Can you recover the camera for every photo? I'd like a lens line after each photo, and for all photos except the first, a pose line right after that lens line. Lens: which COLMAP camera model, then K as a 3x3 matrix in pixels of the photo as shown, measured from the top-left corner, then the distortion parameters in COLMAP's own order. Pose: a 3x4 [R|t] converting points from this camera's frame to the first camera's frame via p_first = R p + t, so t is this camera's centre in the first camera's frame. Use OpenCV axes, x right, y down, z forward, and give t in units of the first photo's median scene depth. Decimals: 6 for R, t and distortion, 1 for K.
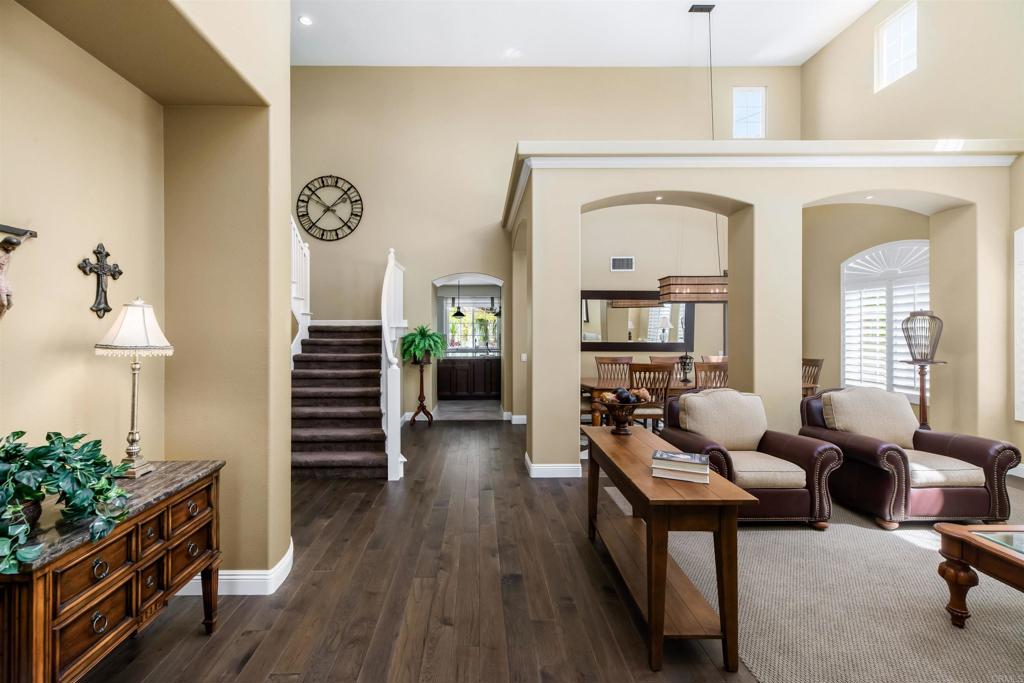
lens RADIAL K [[440.9, 0, 494.7], [0, 440.9, 337.9], [0, 0, 1]] dist [0.010488, -0.000151]
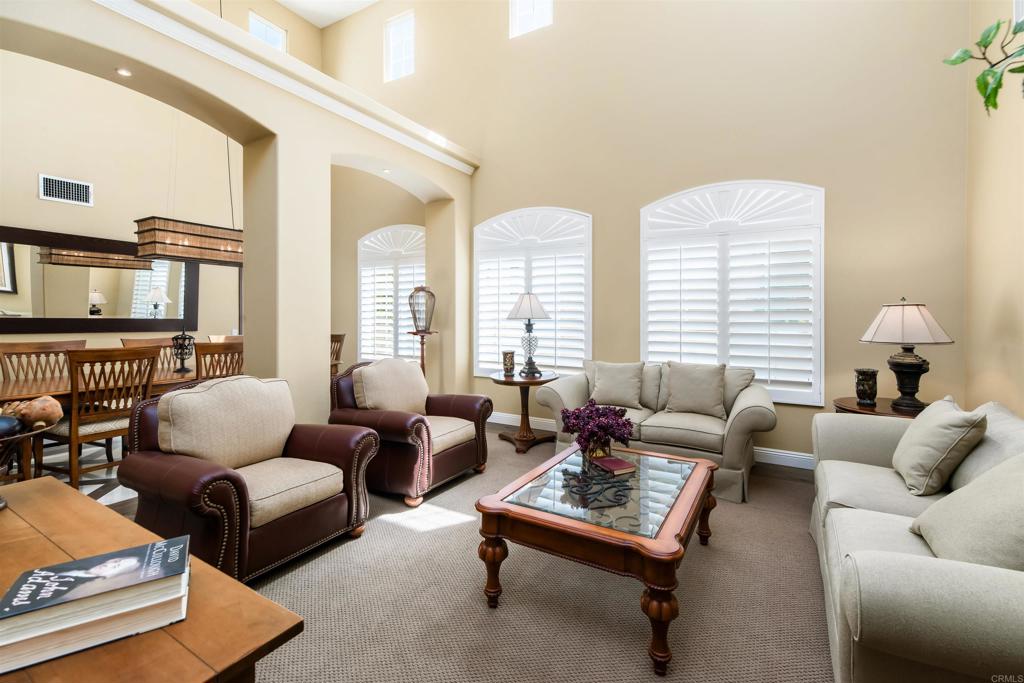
lens RADIAL K [[452.7, 0, 510.5], [0, 452.7, 314.8], [0, 0, 1]] dist [0.009941, 0.000078]
pose [[0.528768, 0.007181, 0.848736, 0.116976], [0.004712, 0.999924, -0.011396, 0.023809], [-0.848753, 0.010025, 0.528694, 0.215526]]
